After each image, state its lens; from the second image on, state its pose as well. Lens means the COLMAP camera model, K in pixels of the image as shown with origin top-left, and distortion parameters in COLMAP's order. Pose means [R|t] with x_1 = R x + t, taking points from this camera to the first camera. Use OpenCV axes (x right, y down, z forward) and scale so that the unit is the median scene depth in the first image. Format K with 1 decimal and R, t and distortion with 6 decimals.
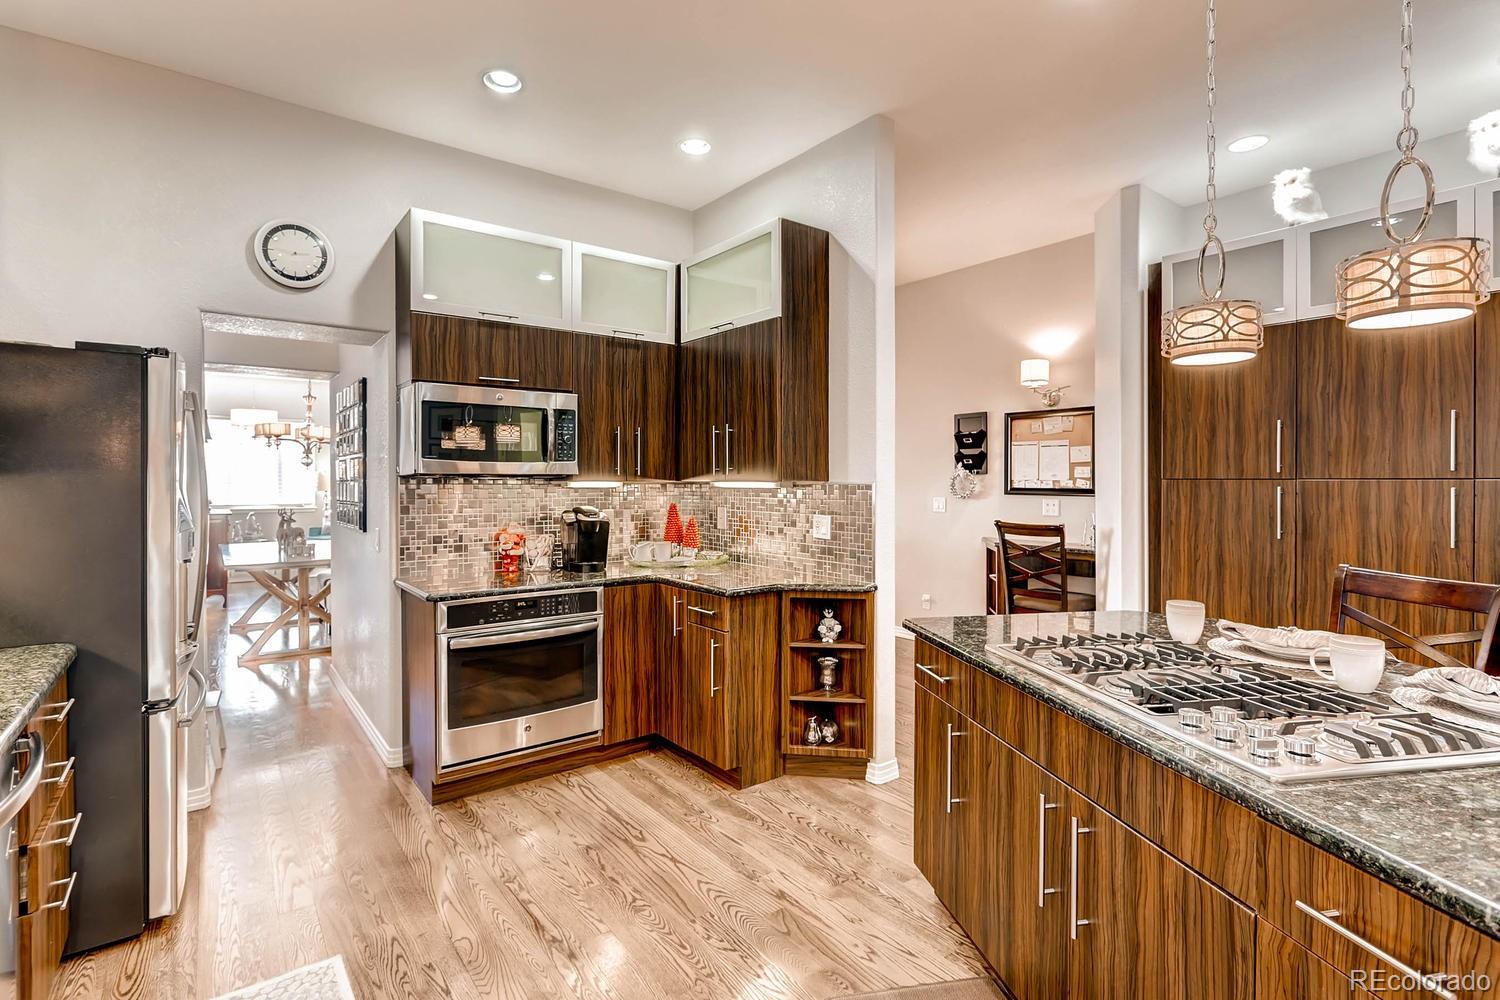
lens RADIAL K [[726.5, 0, 751.5], [0, 726.5, 490.8], [0, 0, 1]] dist [0.001425, 0.000523]
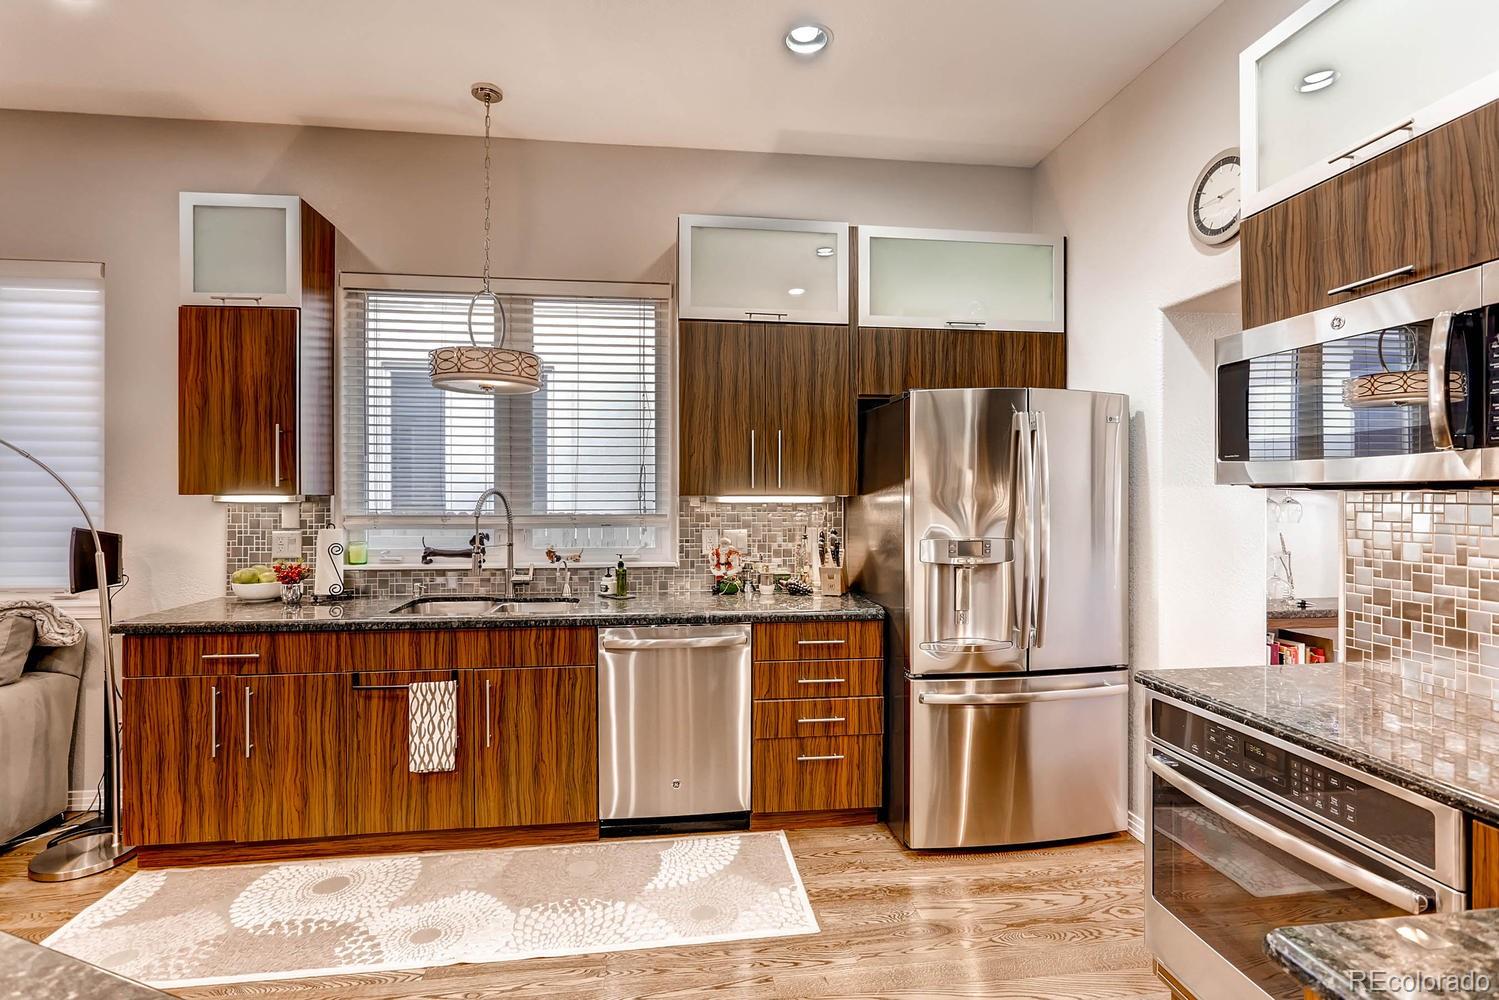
lens RADIAL K [[726.0, 0, 749.2], [0, 726.0, 499.5], [0, 0, 1]] dist [0.001425, 0.000523]
pose [[-0.483081, 0.002223, -0.875573, 0.254616], [-0.007864, 0.999945, 0.006877, -0.012139], [0.875540, 0.010208, -0.483037, 0.873815]]
